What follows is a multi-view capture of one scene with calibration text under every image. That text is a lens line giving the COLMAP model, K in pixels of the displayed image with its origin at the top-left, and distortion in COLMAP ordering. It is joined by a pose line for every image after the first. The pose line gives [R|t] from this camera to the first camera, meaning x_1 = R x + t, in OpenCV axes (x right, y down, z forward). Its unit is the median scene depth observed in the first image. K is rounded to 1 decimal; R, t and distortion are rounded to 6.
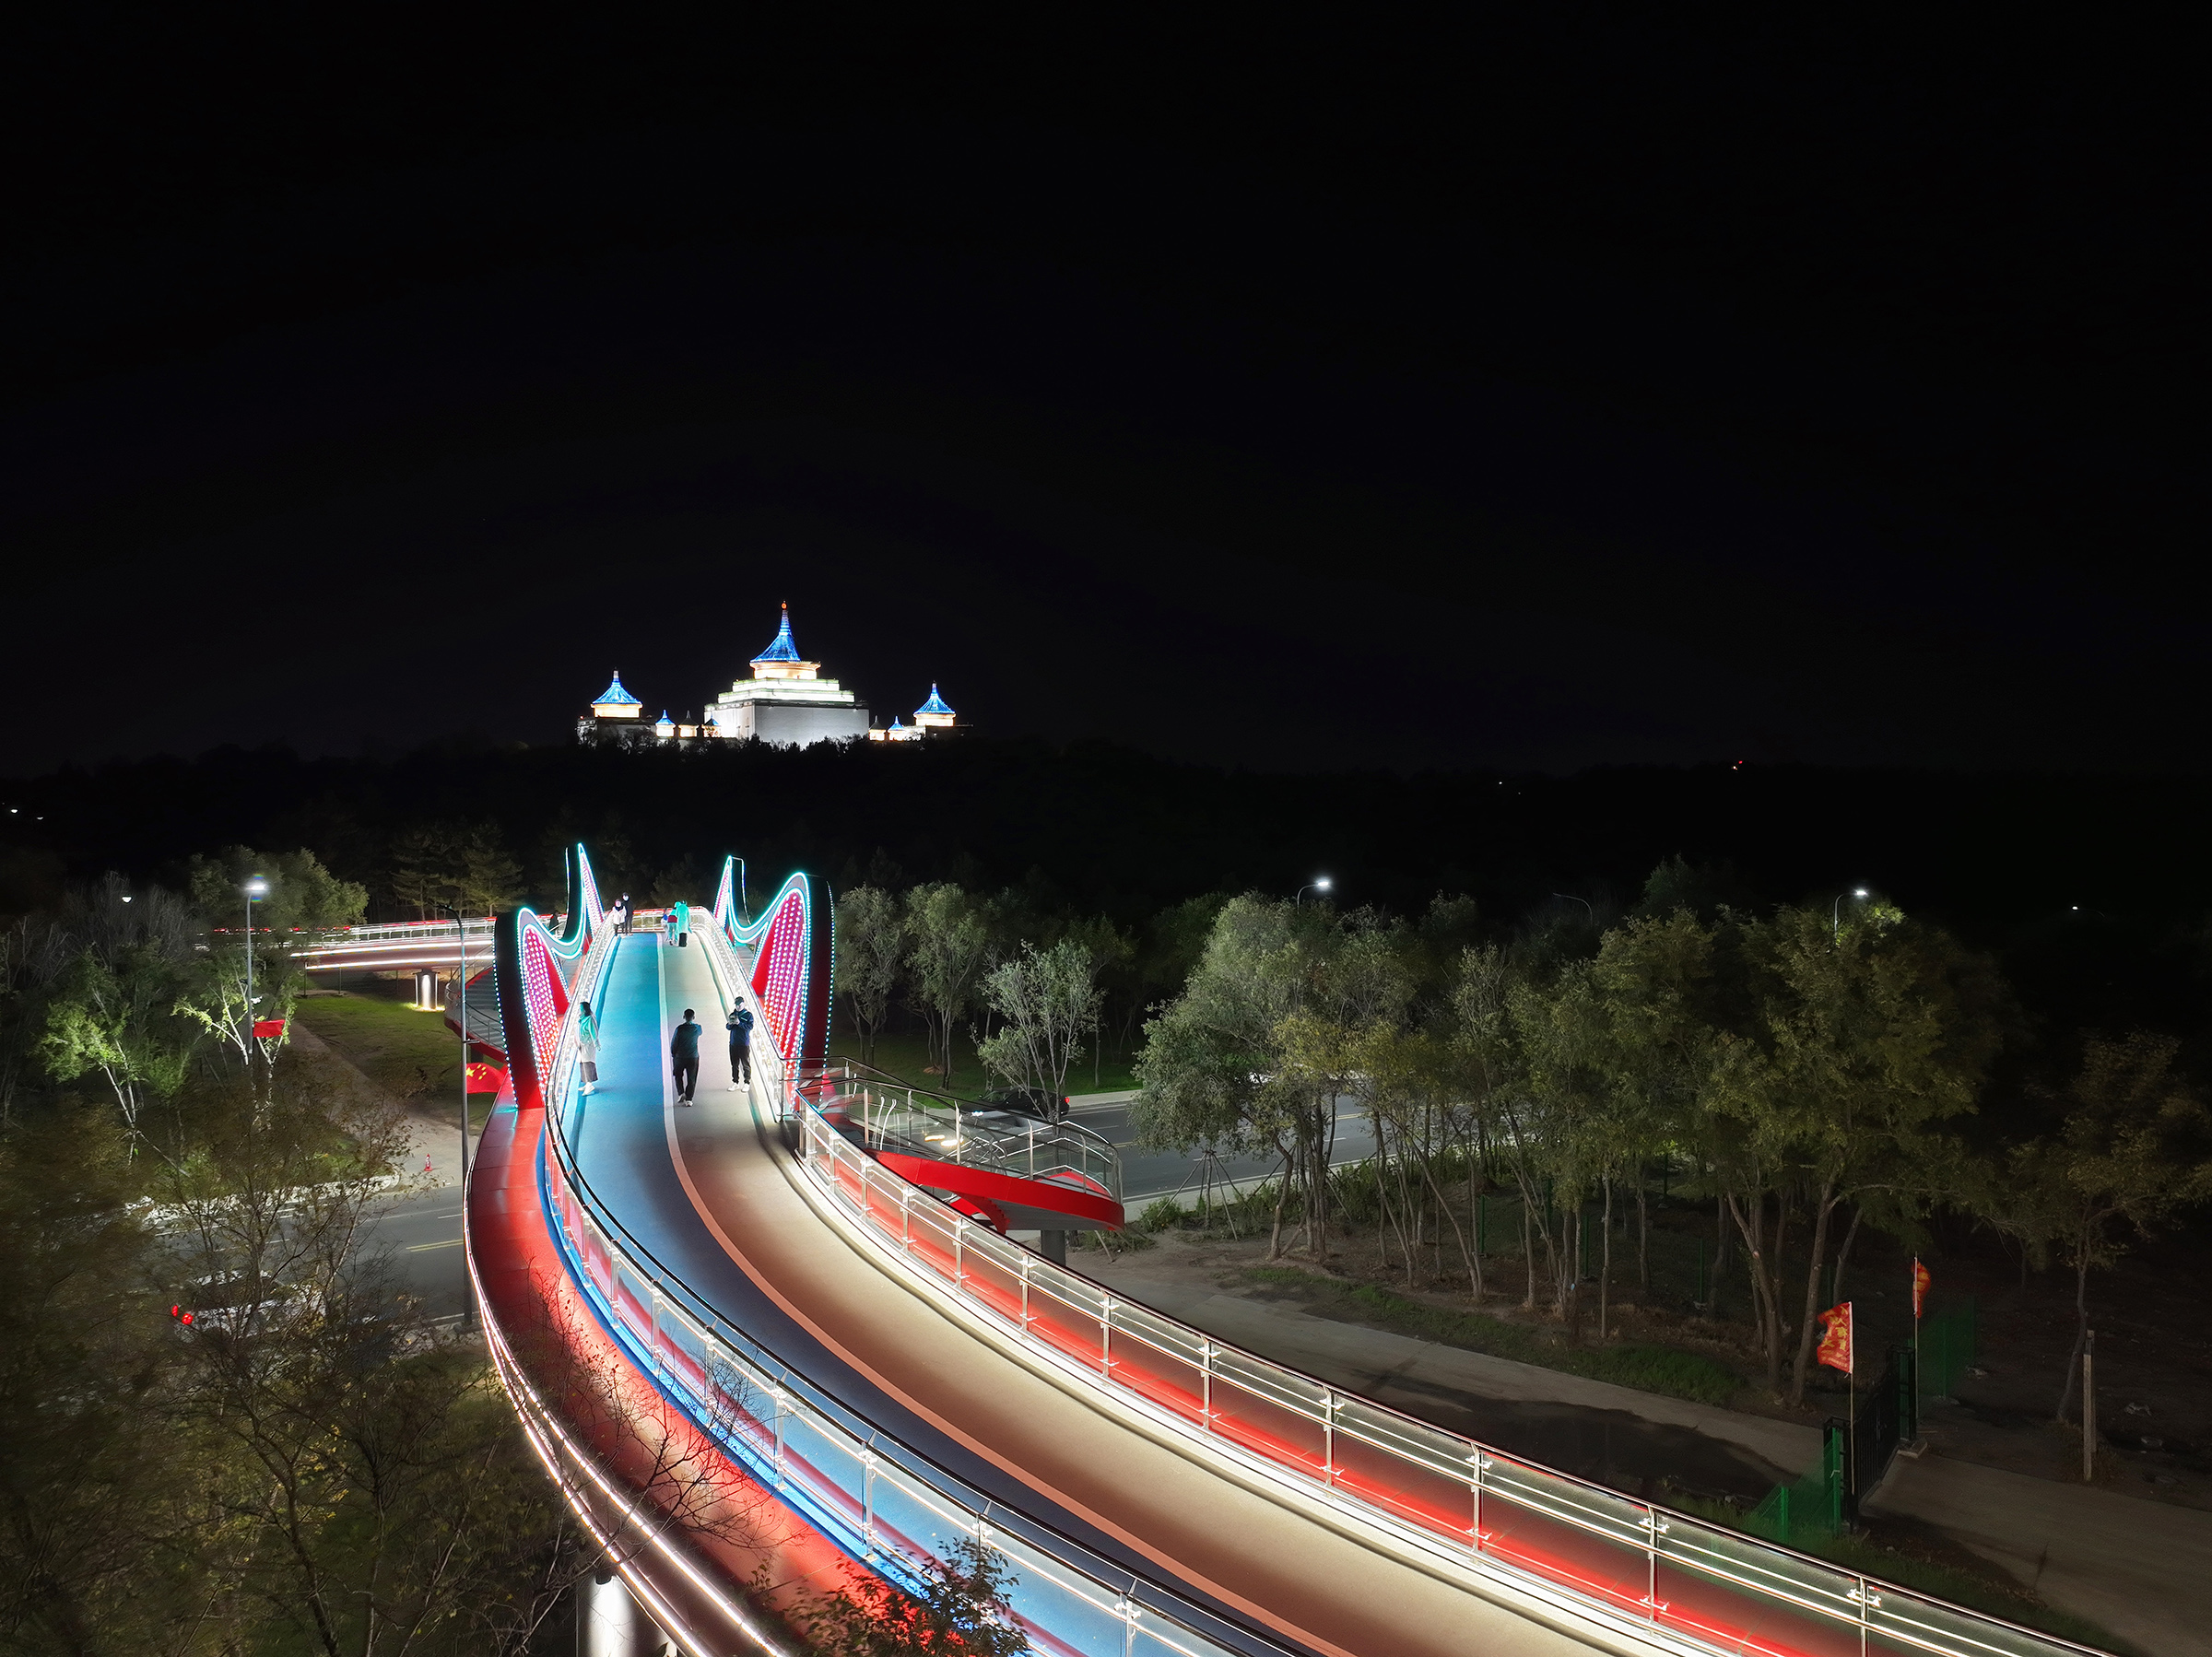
lens RADIAL K [[1543.2, 0, 1102.9], [0, 1543.2, 824.3], [0, 0, 1]] dist [-0.002227, 0.013477]
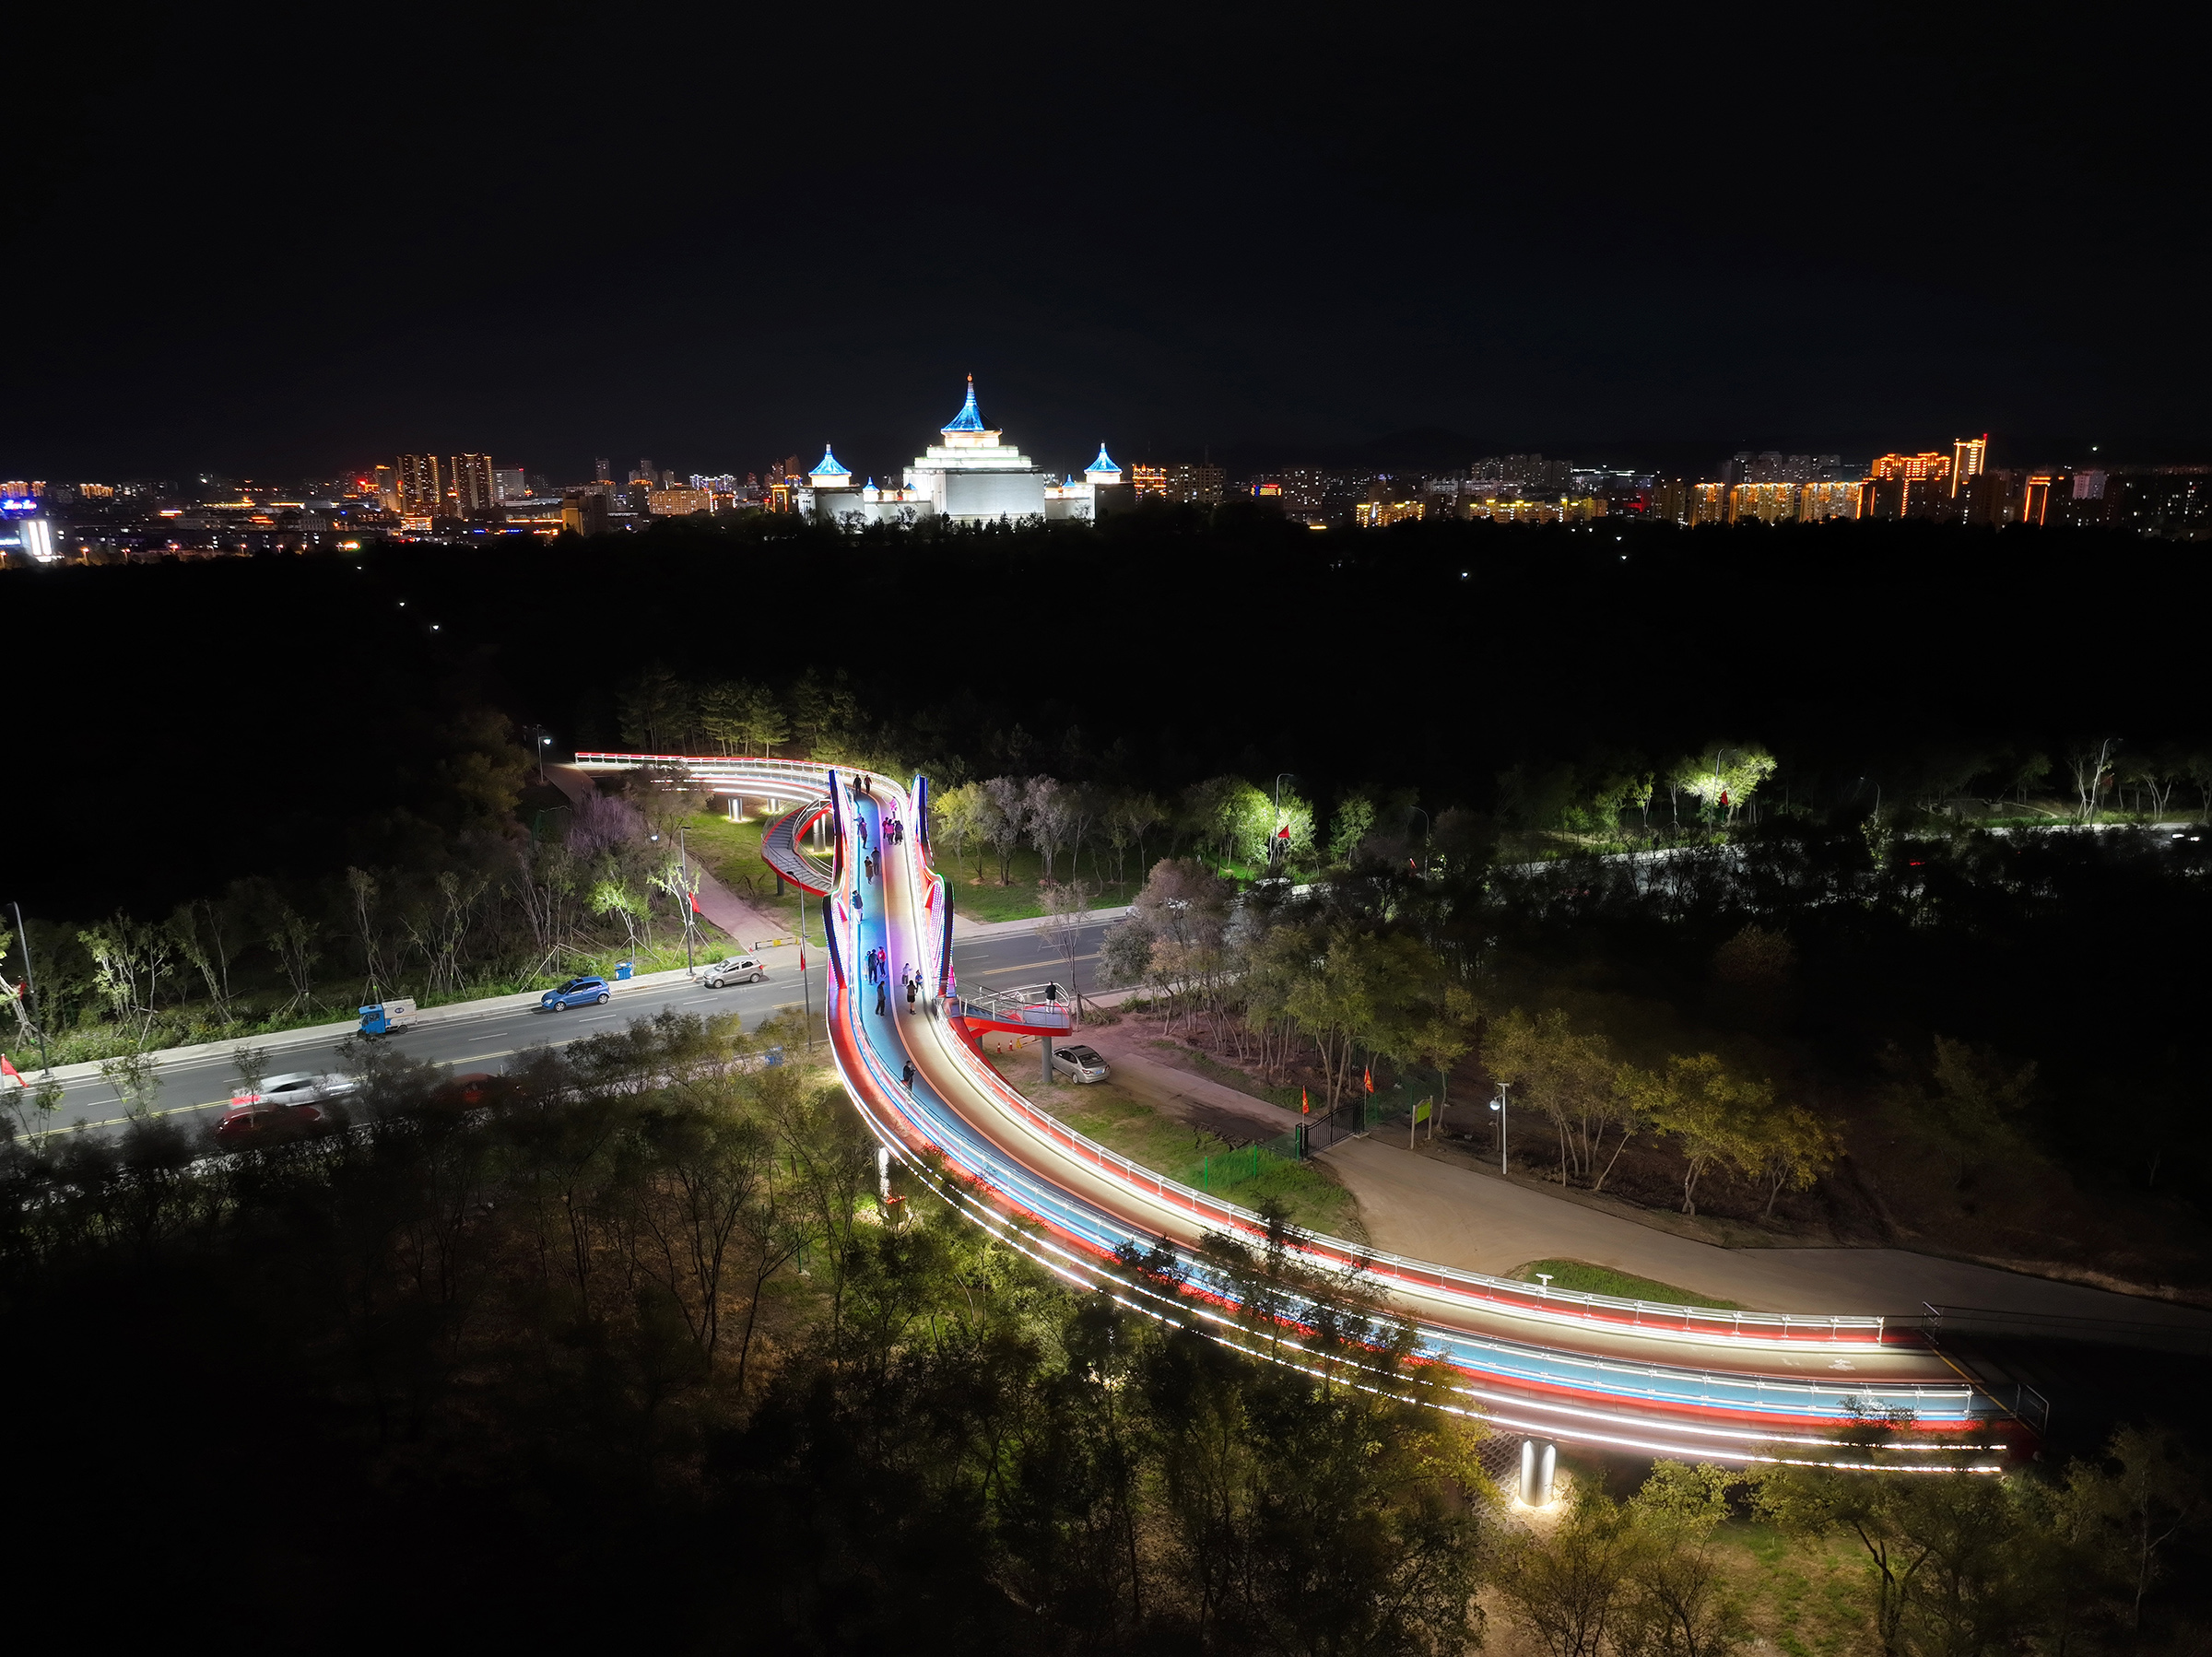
lens RADIAL K [[1543.2, 0, 1102.9], [0, 1543.2, 824.3], [0, 0, 1]] dist [-0.002227, 0.013477]
pose [[0.991645, 0.030128, -0.125432, 0.053889], [-0.002059, 0.975917, 0.218131, -0.090037], [0.128983, -0.216050, 0.967825, -0.195561]]
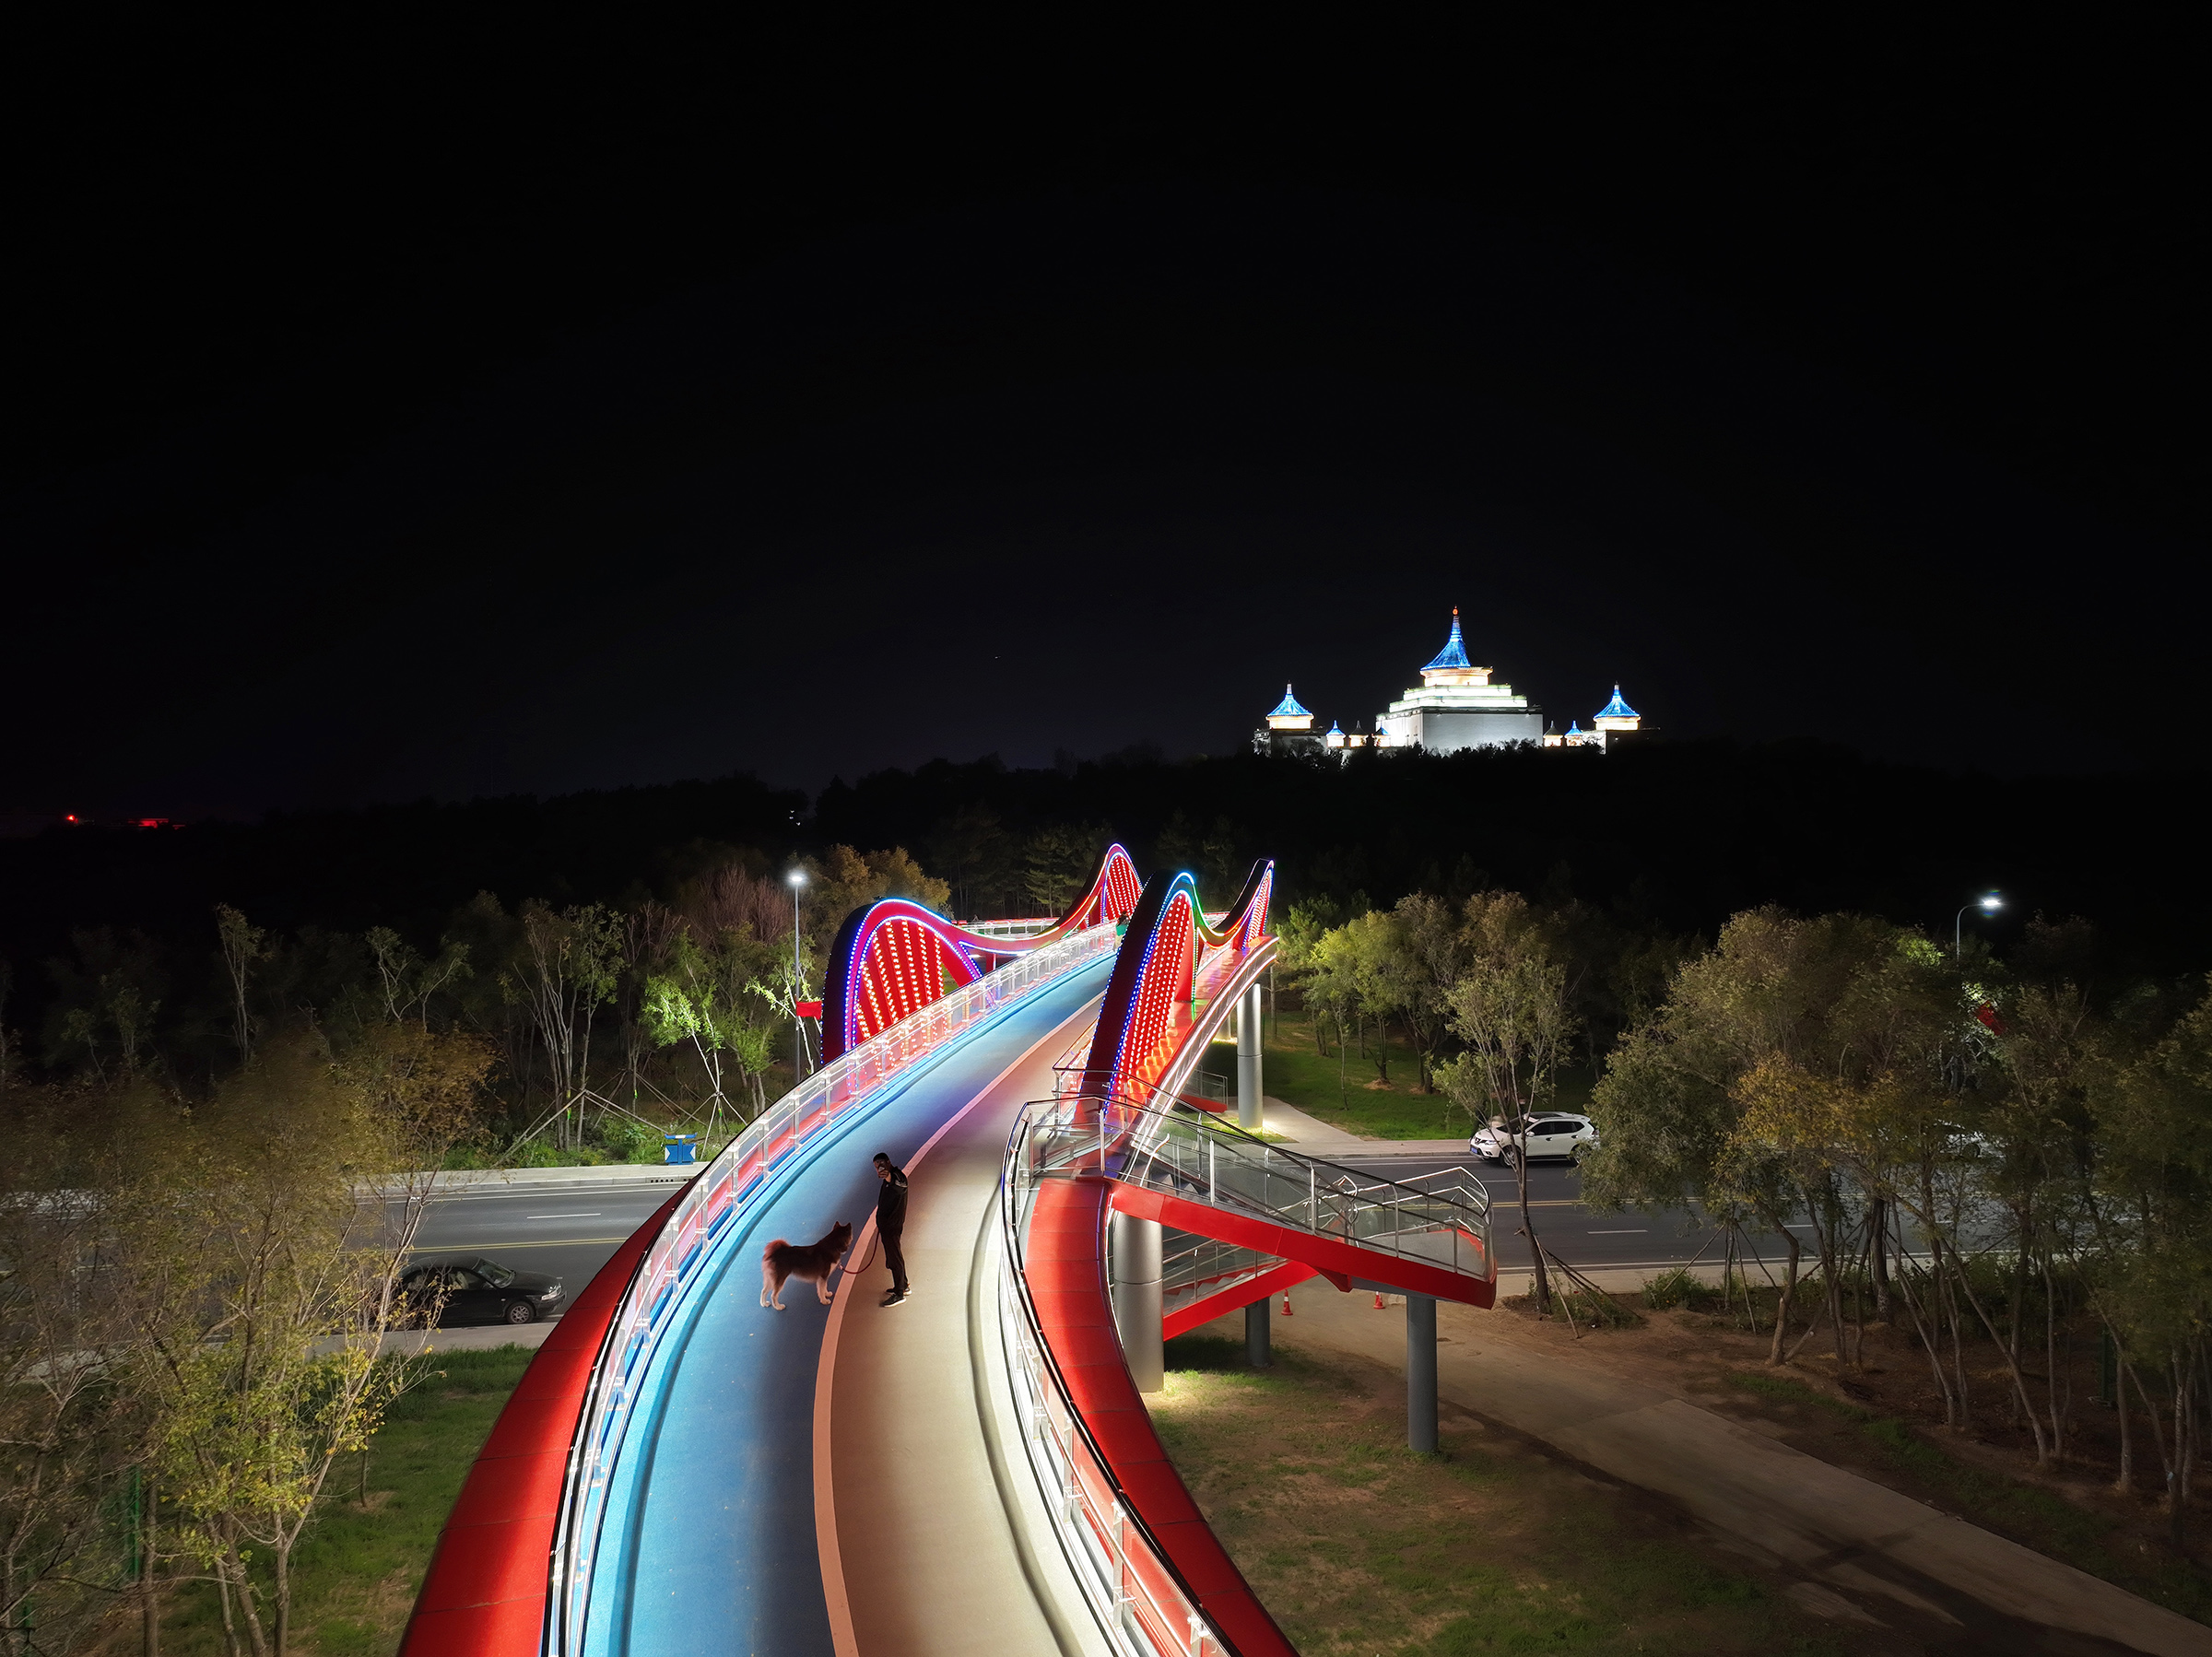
lens RADIAL K [[1543.2, 0, 1102.9], [0, 1543.2, 824.3], [0, 0, 1]] dist [-0.002227, 0.013477]
pose [[0.899555, 0.002091, -0.436802, 0.027549], [-0.005303, 0.999967, -0.006132, 0.001615], [0.436774, 0.007833, 0.899537, 0.023882]]
